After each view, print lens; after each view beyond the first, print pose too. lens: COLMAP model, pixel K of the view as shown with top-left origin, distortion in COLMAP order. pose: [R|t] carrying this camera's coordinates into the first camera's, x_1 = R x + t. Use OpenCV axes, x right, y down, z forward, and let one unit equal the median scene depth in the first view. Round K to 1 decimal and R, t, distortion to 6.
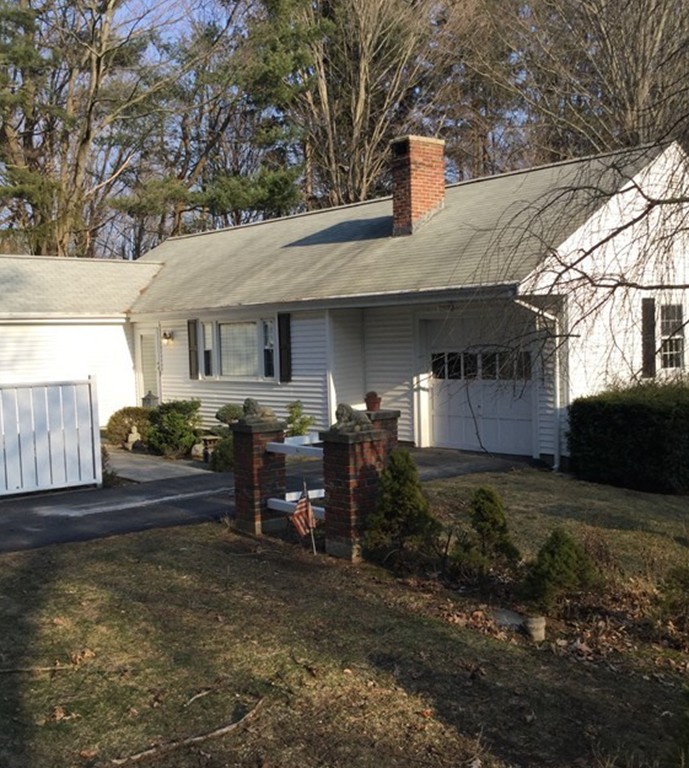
lens RADIAL K [[954.6, 0, 343.8], [0, 954.6, 385.0], [0, 0, 1]] dist [-0.014060, 0.000000]
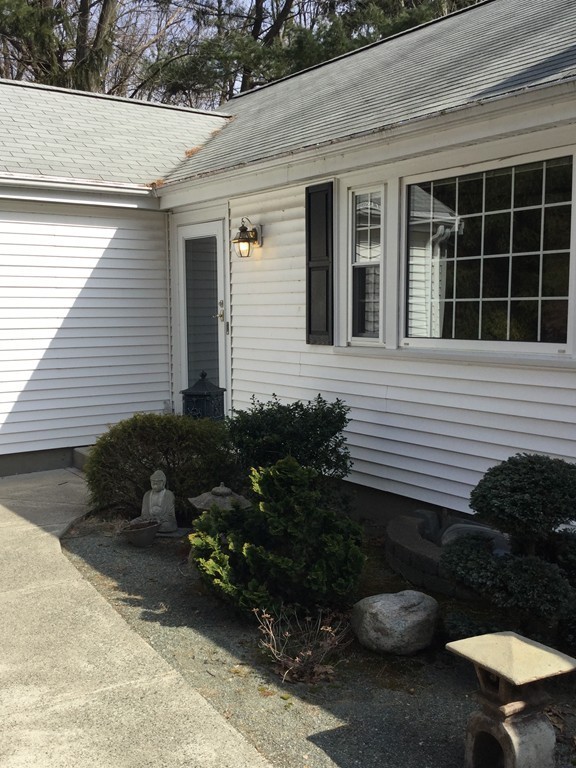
lens RADIAL K [[807.2, 0, 288.3], [0, 807.2, 385.8], [0, 0, 1]] dist [0.056145, 0.000000]
pose [[0.995515, 0.036482, -0.087283, -0.143392], [-0.032605, 0.998435, 0.045440, -0.003873], [0.088804, -0.042390, 0.995147, 0.692176]]
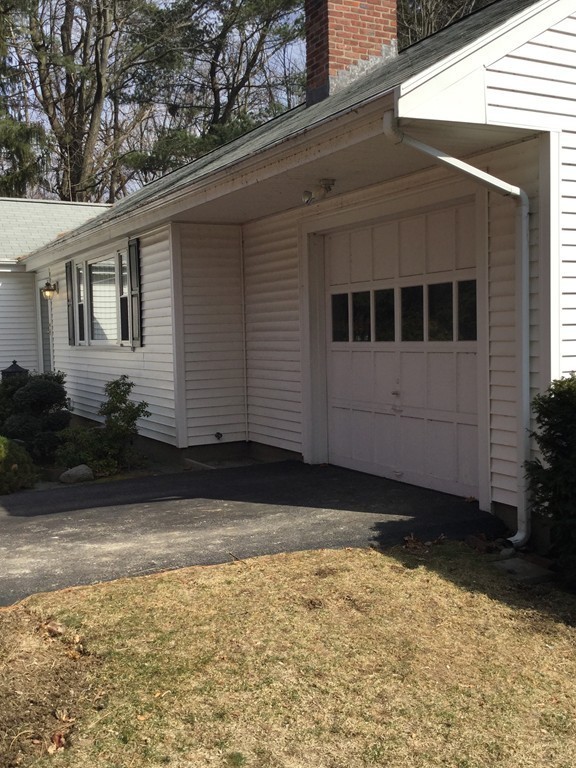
lens RADIAL K [[807.2, 0, 288.2], [0, 807.2, 381.9], [0, 0, 1]] dist [0.056145, 0.000000]
pose [[0.972583, 0.008885, -0.232384, 0.148966], [-0.001695, 0.999514, 0.031121, 0.002581], [0.232548, -0.029874, 0.972126, 0.447976]]
